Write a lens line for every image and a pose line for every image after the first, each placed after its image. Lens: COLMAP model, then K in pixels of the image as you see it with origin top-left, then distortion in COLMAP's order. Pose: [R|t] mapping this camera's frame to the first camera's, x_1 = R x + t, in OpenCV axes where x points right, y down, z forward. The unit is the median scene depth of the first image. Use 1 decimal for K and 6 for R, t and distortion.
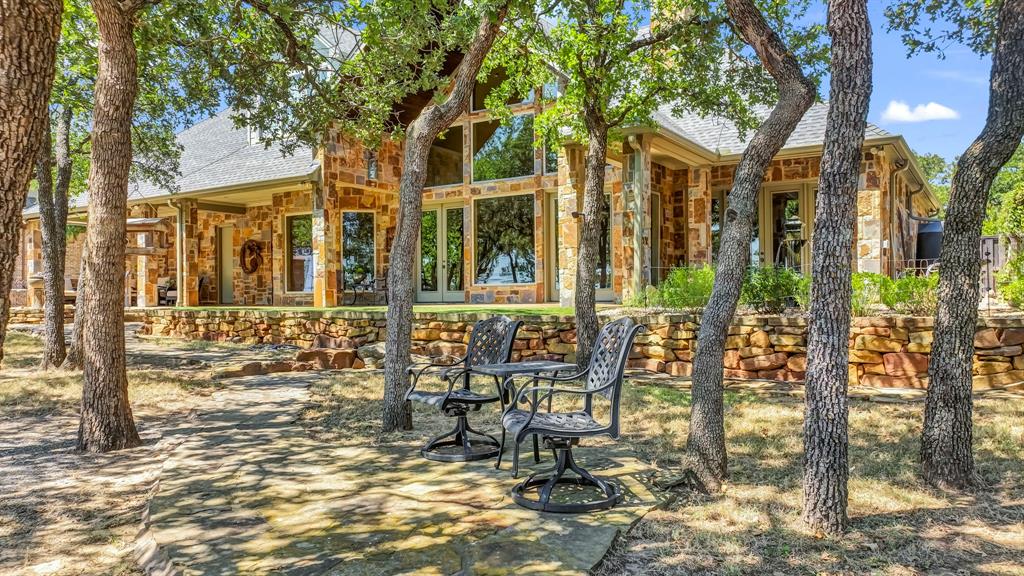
lens RADIAL K [[762.1, 0, 527.8], [0, 762.1, 291.8], [0, 0, 1]] dist [0.000966, 0.001297]
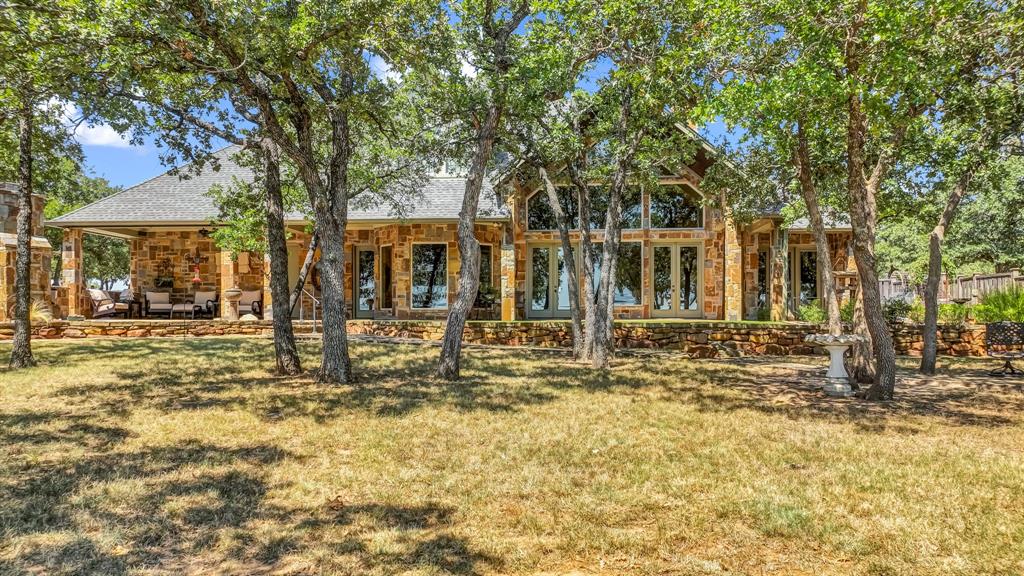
lens RADIAL K [[762.1, 0, 527.8], [0, 762.1, 291.8], [0, 0, 1]] dist [0.000966, 0.001297]
pose [[0.871986, 0.026688, 0.488804, -0.947315], [-0.011872, 0.999372, -0.033385, 0.015174], [-0.489388, 0.023308, 0.871755, -0.142467]]
